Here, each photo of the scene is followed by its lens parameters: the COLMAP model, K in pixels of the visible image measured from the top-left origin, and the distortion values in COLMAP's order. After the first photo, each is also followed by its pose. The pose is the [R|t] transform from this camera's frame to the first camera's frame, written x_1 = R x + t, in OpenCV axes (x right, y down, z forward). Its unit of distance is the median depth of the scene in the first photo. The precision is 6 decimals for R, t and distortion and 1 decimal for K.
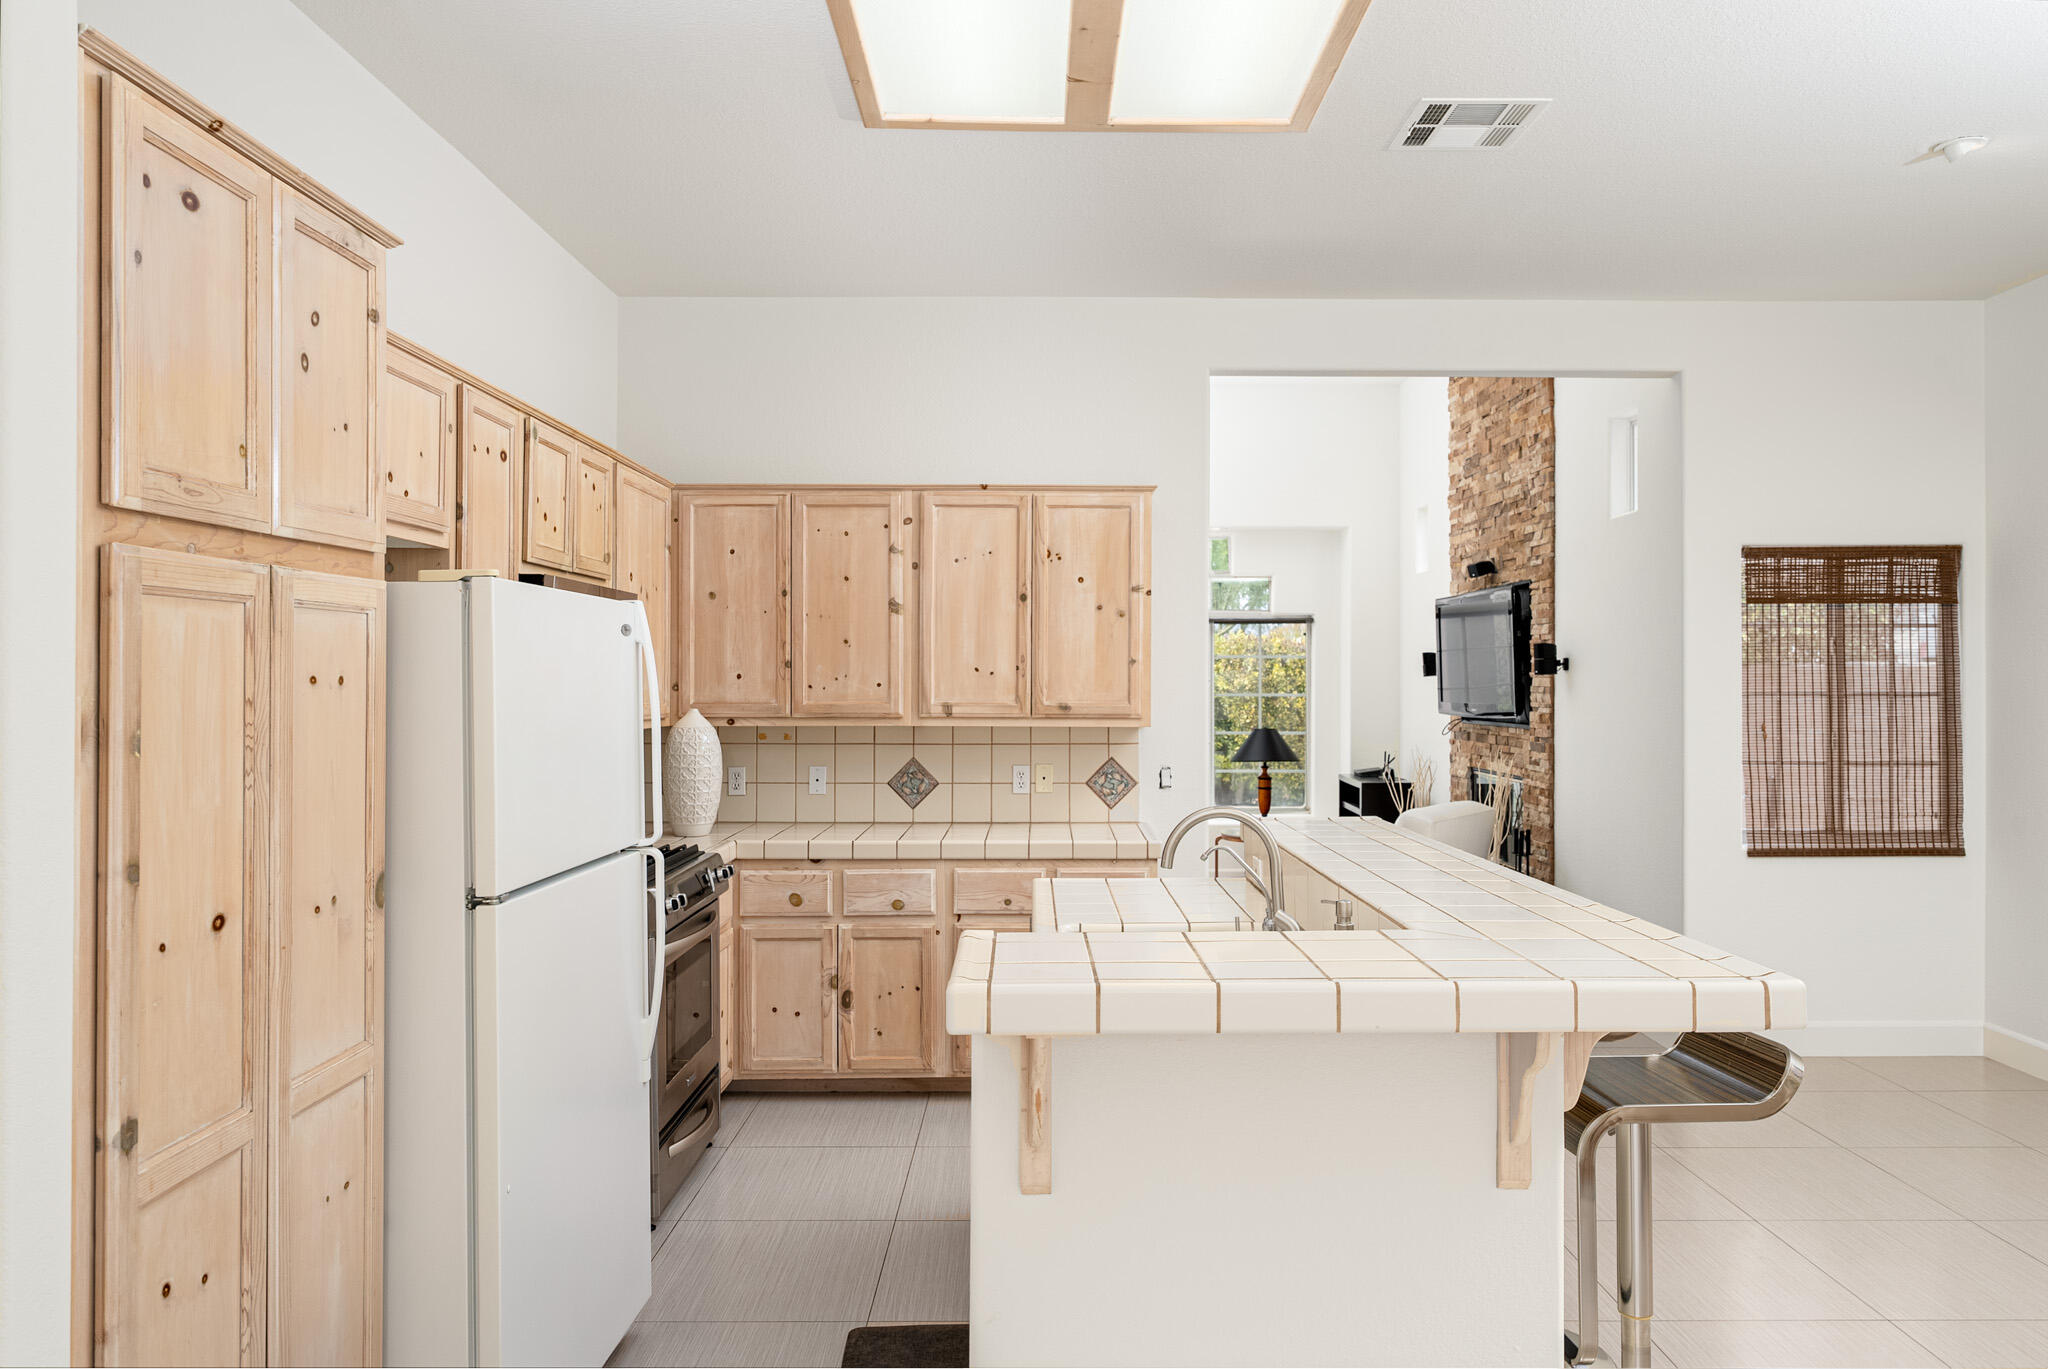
lens RADIAL K [[1406.7, 0, 1088.0], [0, 1406.7, 681.3], [0, 0, 1]] dist [-0.000467, 0.000212]
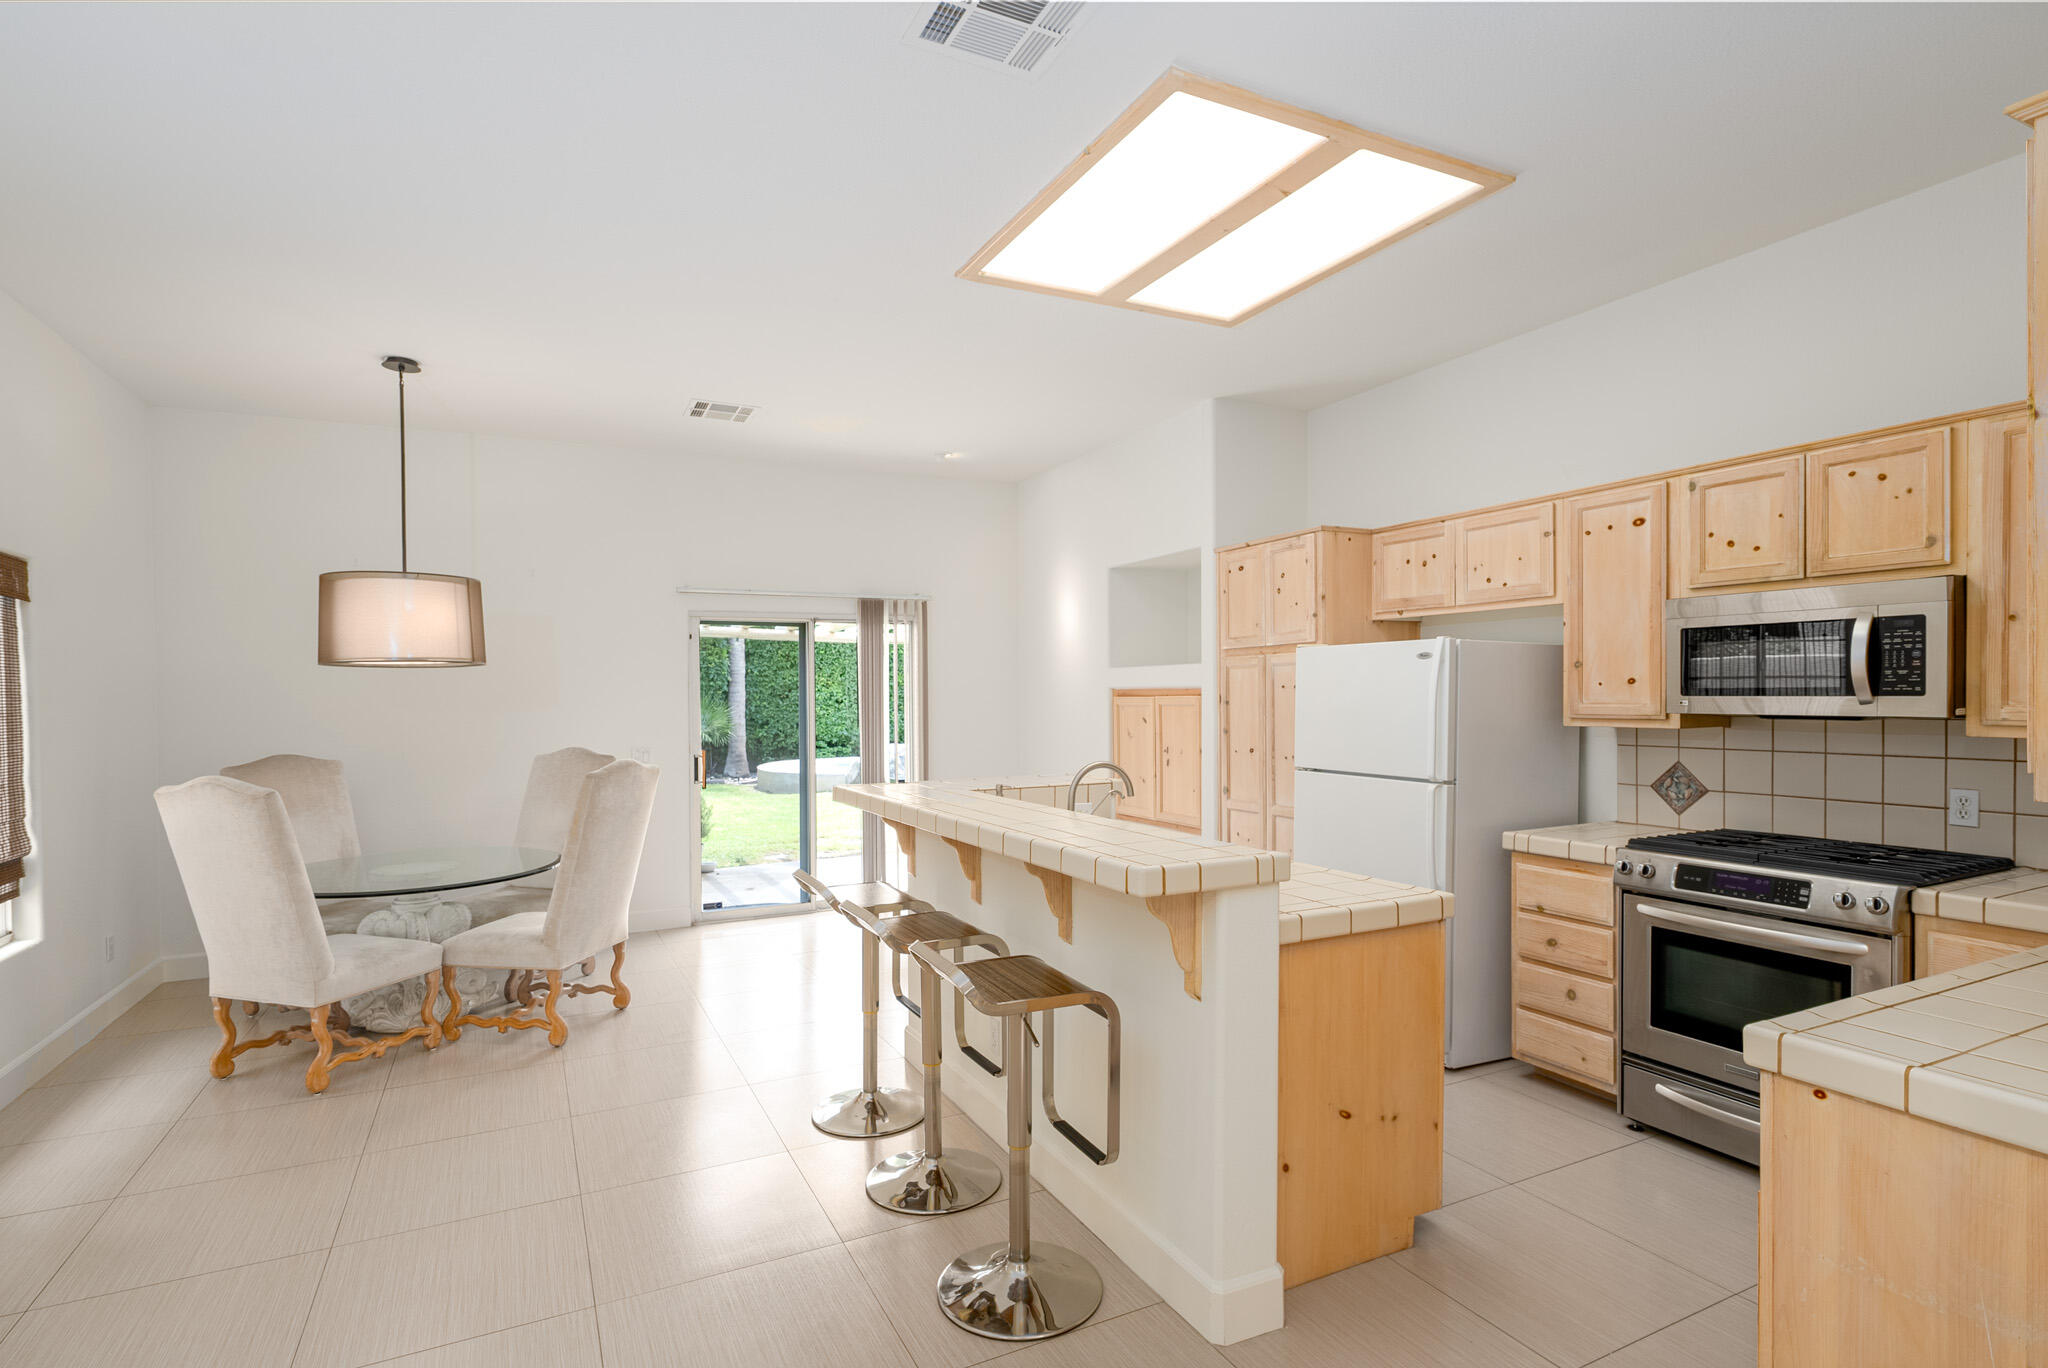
lens RADIAL K [[988.9, 0, 987.9], [0, 988.9, 712.1], [0, 0, 1]] dist [0.003502, -0.000368]
pose [[-0.917940, 0.016360, -0.396381, 0.390151], [0.009854, 0.999781, 0.018445, 0.003326], [0.396596, 0.013025, -0.917901, 1.119826]]
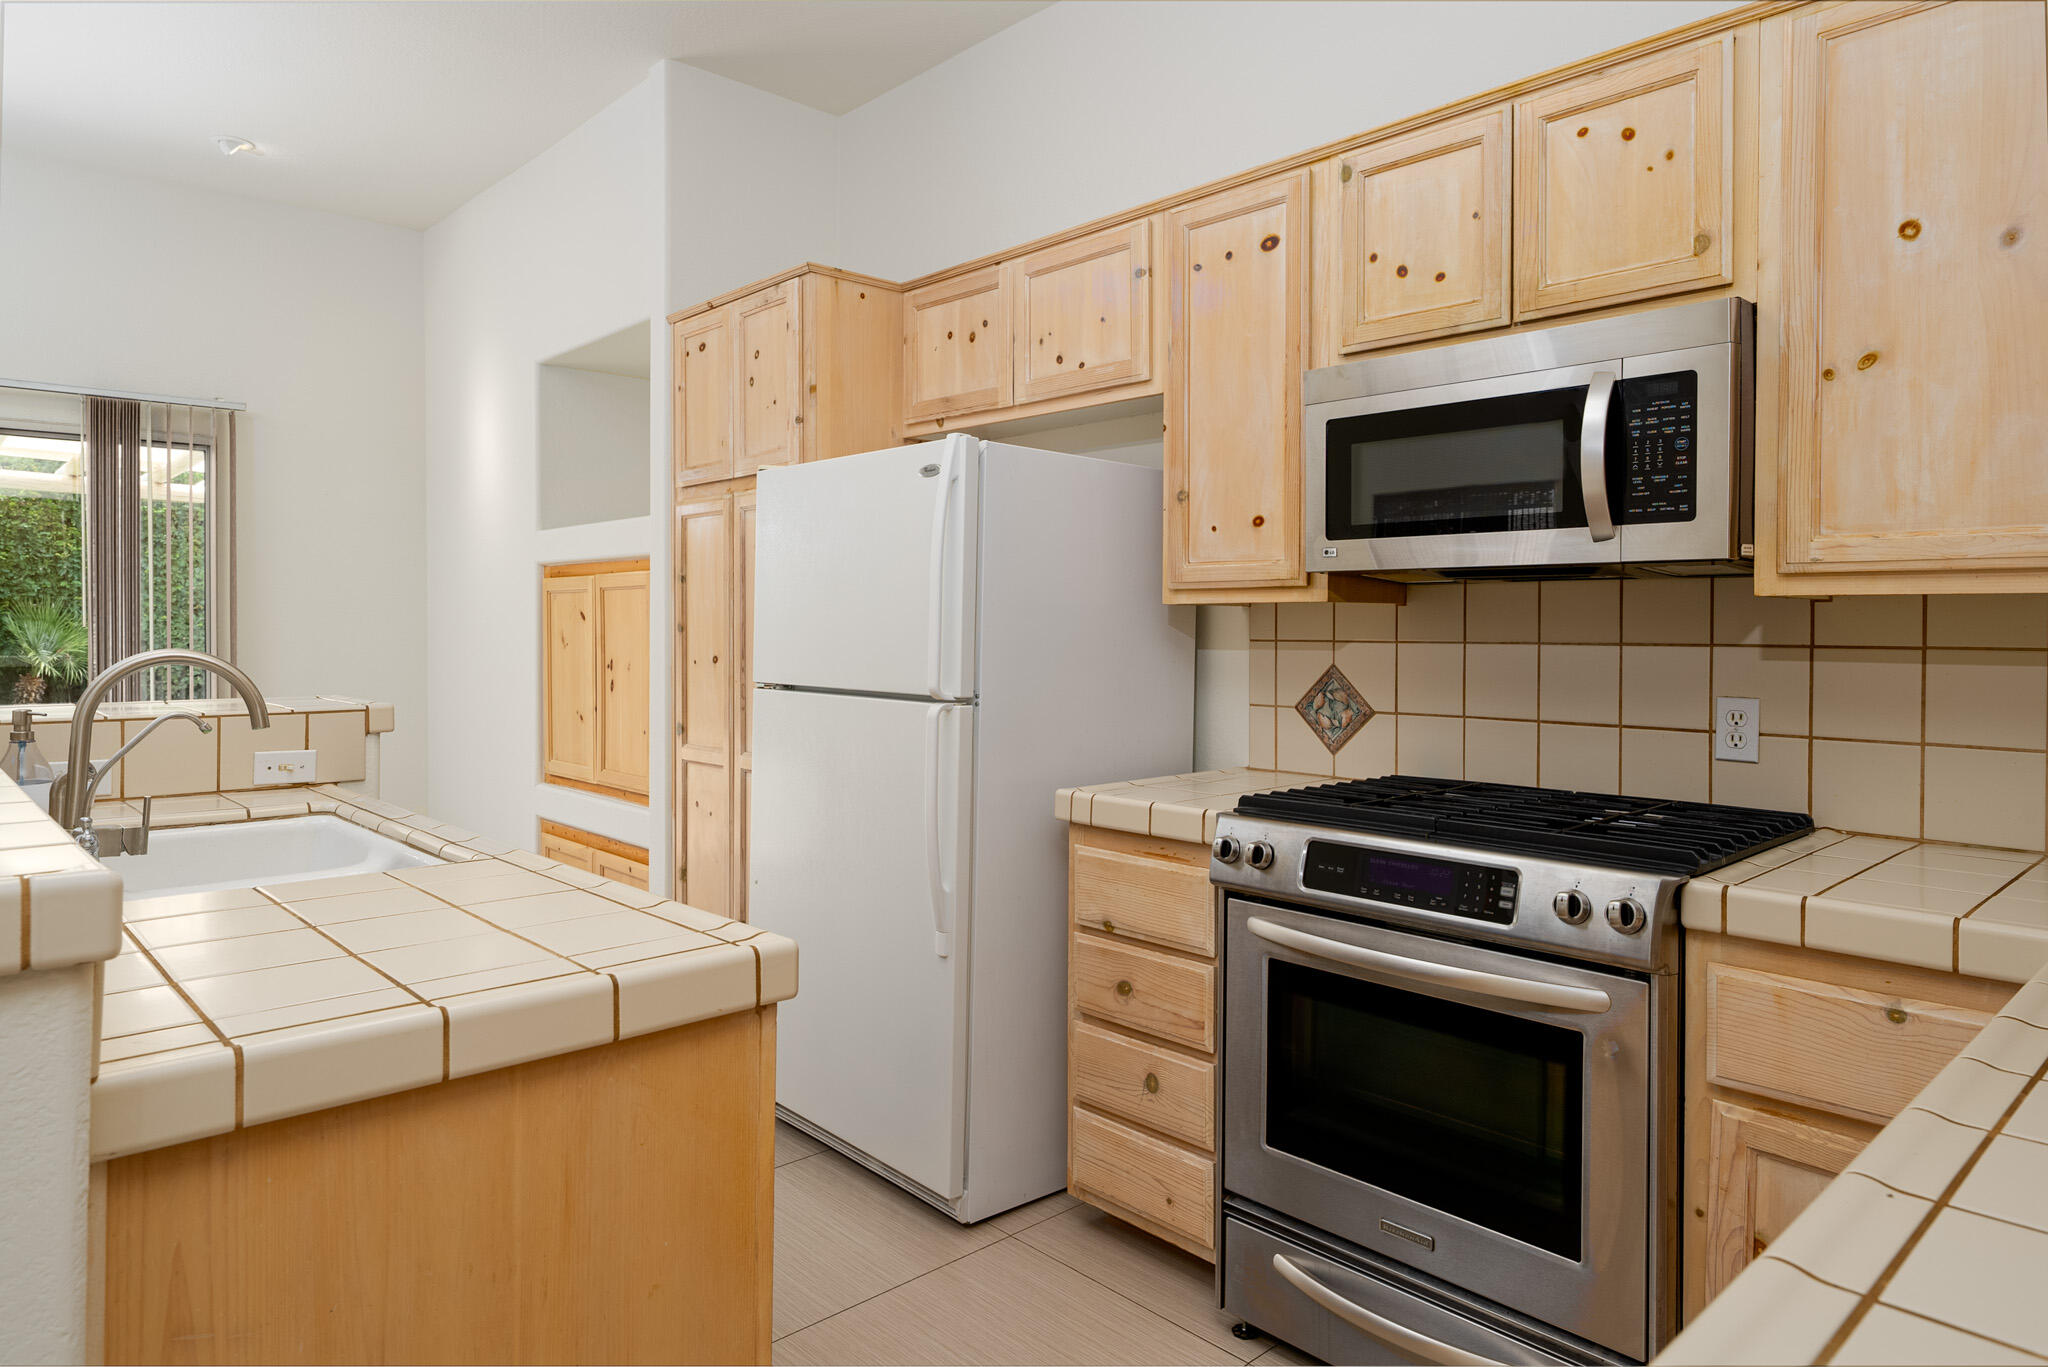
lens RADIAL K [[1249.6, 0, 977.7], [0, 1249.6, 636.5], [0, 0, 1]] dist [0.002083, 0.003191]
pose [[-0.768845, 0.001843, -0.639433, 0.116141], [-0.004911, 0.999949, 0.008787, 0.040492], [0.639417, 0.009896, -0.768797, 0.980094]]
